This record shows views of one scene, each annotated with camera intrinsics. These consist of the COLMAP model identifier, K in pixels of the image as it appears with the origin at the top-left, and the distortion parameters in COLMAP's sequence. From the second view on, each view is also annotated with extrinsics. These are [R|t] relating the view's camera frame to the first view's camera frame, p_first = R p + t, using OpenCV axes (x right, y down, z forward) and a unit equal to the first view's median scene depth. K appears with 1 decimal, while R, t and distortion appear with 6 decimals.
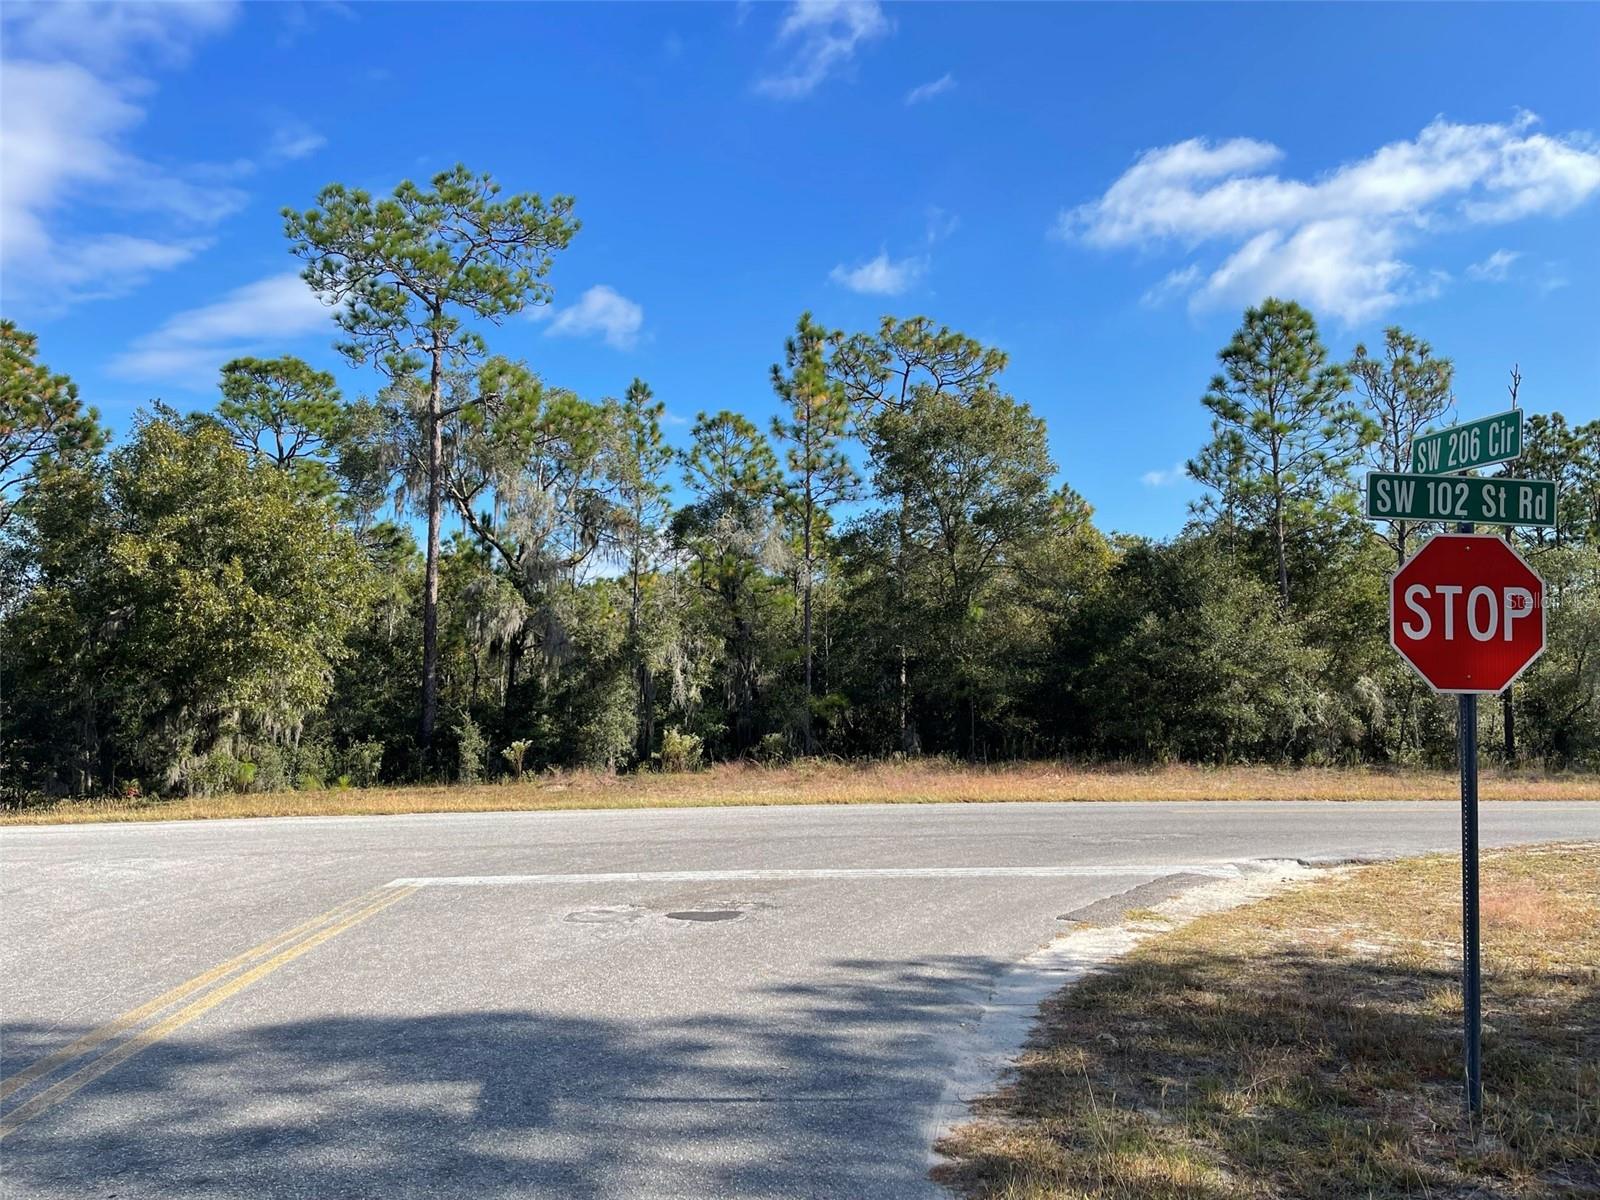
lens RADIAL K [[1211.6, 0, 800.0], [0, 1211.6, 600.0], [0, 0, 1]] dist [-0.002614, -0.000797]
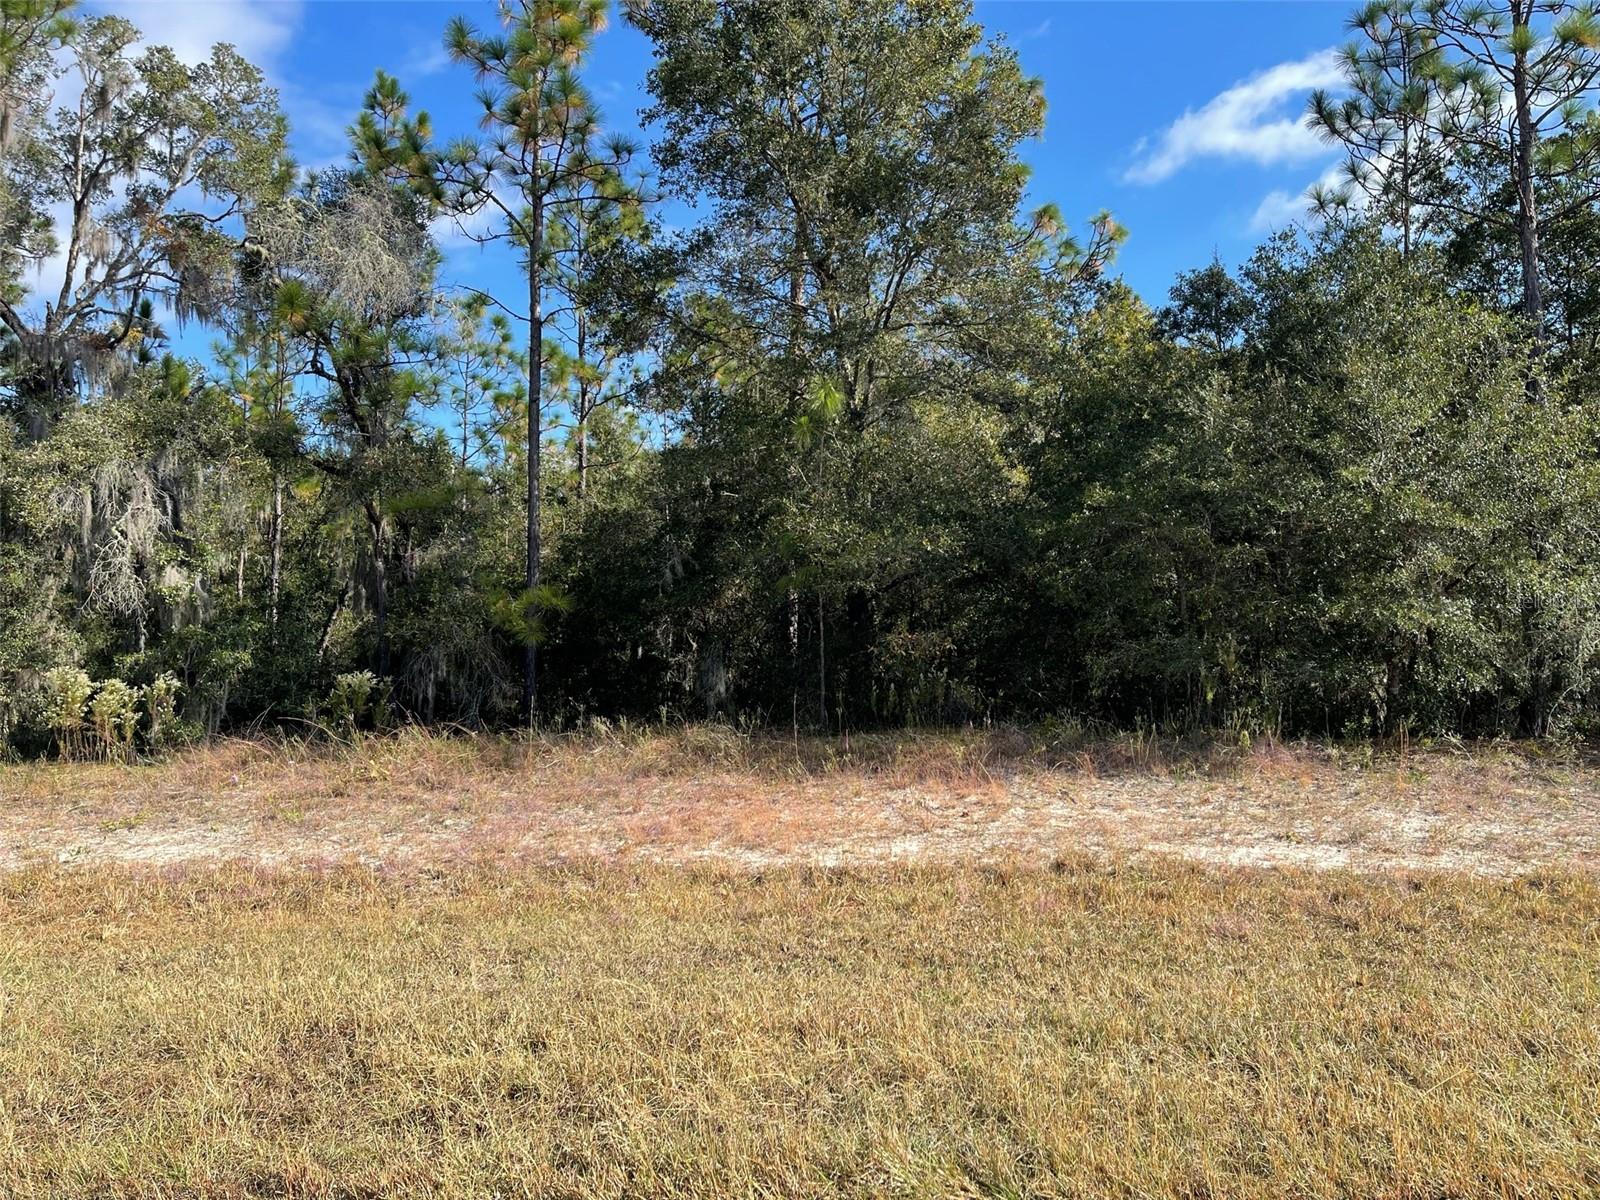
lens RADIAL K [[1233.9, 0, 800.0], [0, 1233.9, 600.0], [0, 0, 1]] dist [0.027844, 0.001548]
pose [[0.997187, -0.008419, -0.074484, 0.179826], [0.014633, 0.996419, 0.083282, 0.047996], [0.073516, -0.084137, 0.993739, 0.566224]]
